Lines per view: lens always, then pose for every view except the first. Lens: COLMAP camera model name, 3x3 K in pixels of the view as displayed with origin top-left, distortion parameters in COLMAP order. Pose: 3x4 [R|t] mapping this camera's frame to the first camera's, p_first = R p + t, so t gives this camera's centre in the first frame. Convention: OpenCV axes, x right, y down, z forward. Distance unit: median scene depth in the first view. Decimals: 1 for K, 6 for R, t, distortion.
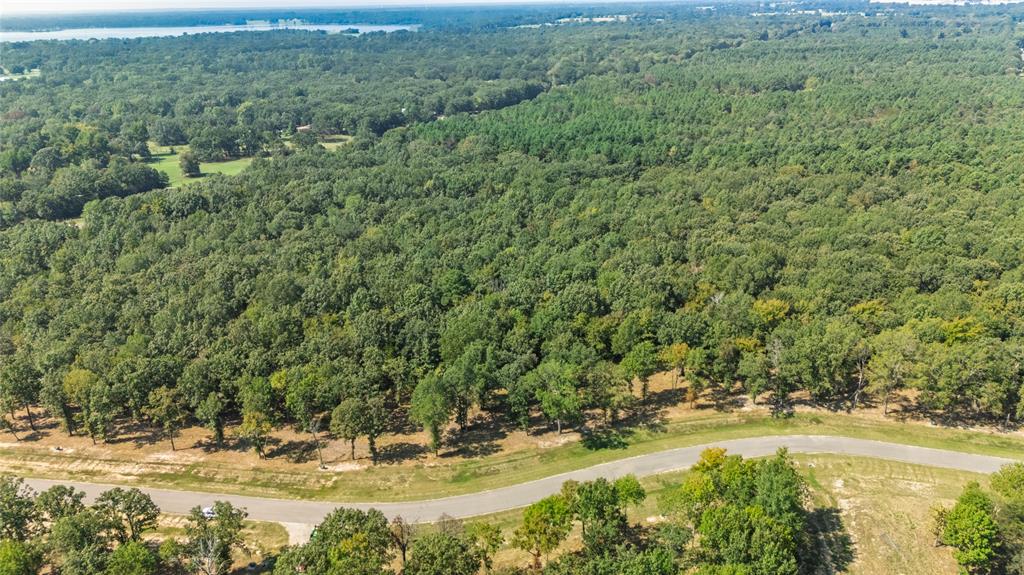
lens RADIAL K [[754.8, 0, 515.2], [0, 754.8, 273.3], [0, 0, 1]] dist [0.090134, -0.095540]
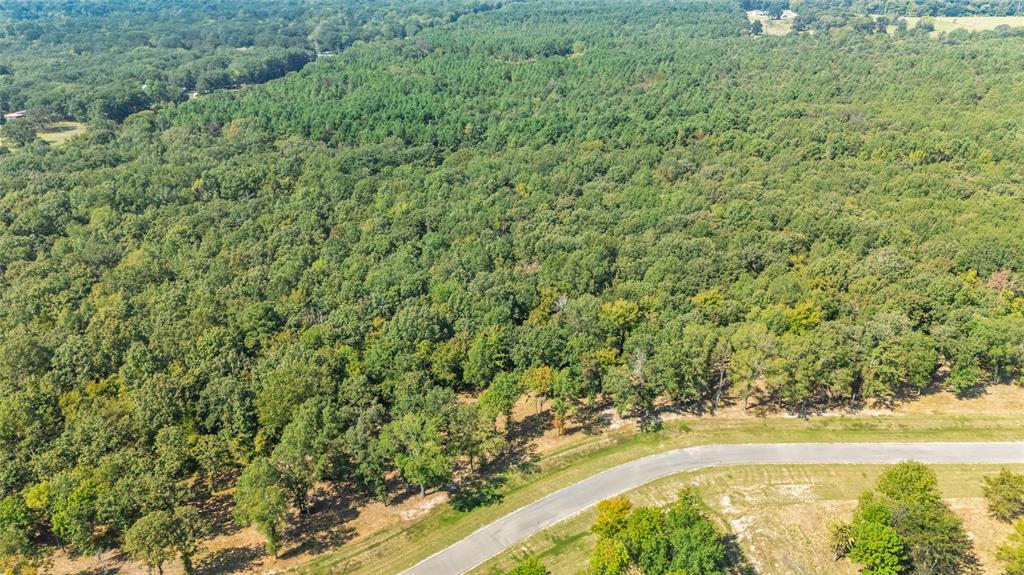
lens RADIAL K [[754.8, 0, 515.2], [0, 754.8, 273.3], [0, 0, 1]] dist [0.090134, -0.095540]
pose [[0.953141, -0.107187, 0.282901, -0.038660], [0.093051, 0.993667, 0.062983, -0.054602], [-0.287861, -0.033707, 0.957079, 0.106574]]
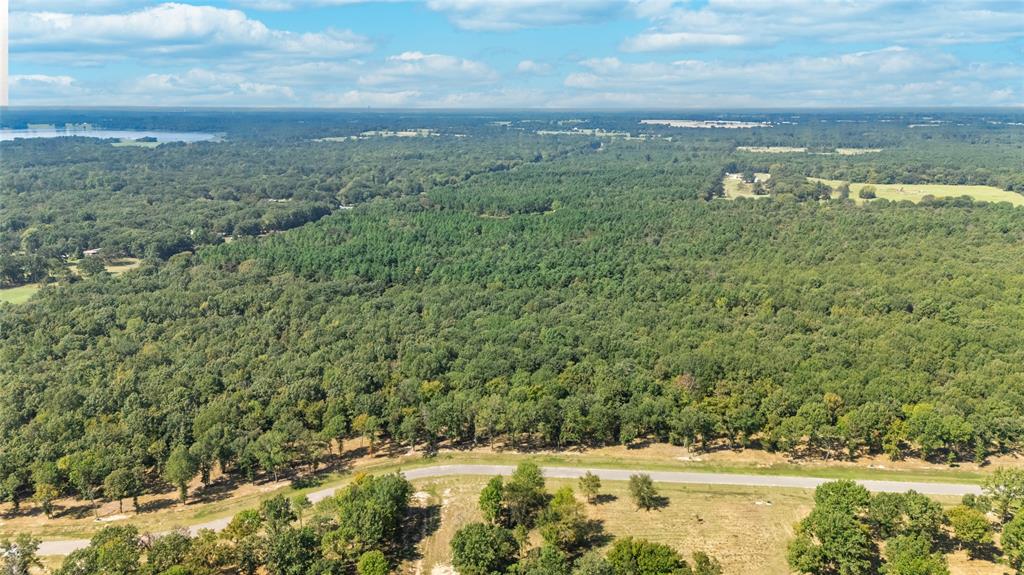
lens RADIAL K [[754.8, 0, 515.2], [0, 754.8, 273.3], [0, 0, 1]] dist [0.090134, -0.095540]
pose [[0.972510, -0.026615, 0.231335, 0.118050], [0.056232, 0.990887, -0.122394, 0.011234], [-0.225970, 0.132038, 0.965144, -0.397904]]
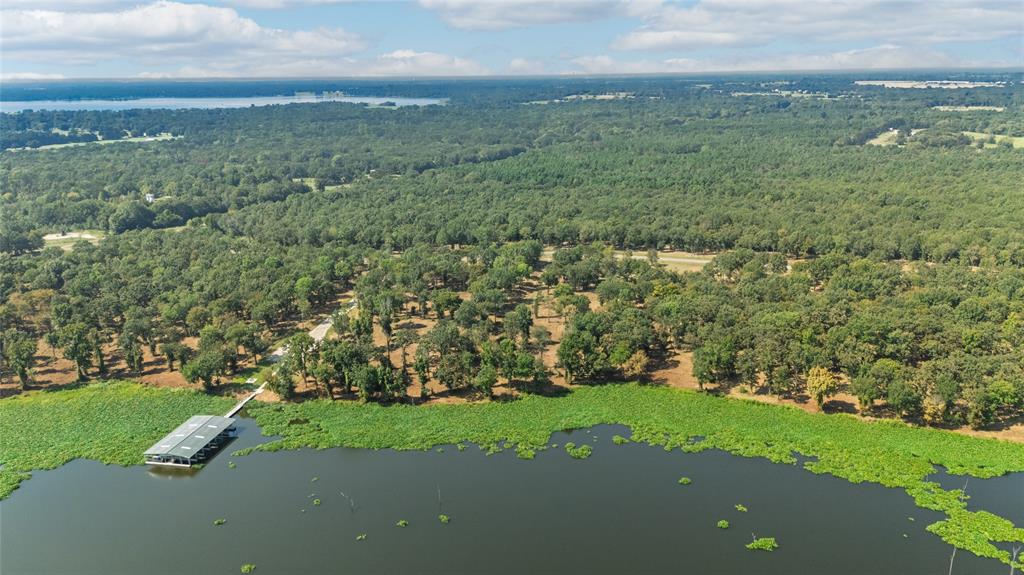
lens RADIAL K [[754.8, 0, 515.2], [0, 754.8, 273.3], [0, 0, 1]] dist [0.090134, -0.095540]
pose [[0.999359, 0.019935, -0.029752, 0.187314], [-0.022386, 0.996175, -0.084460, 0.368738], [0.027955, 0.085071, 0.995983, -1.378398]]
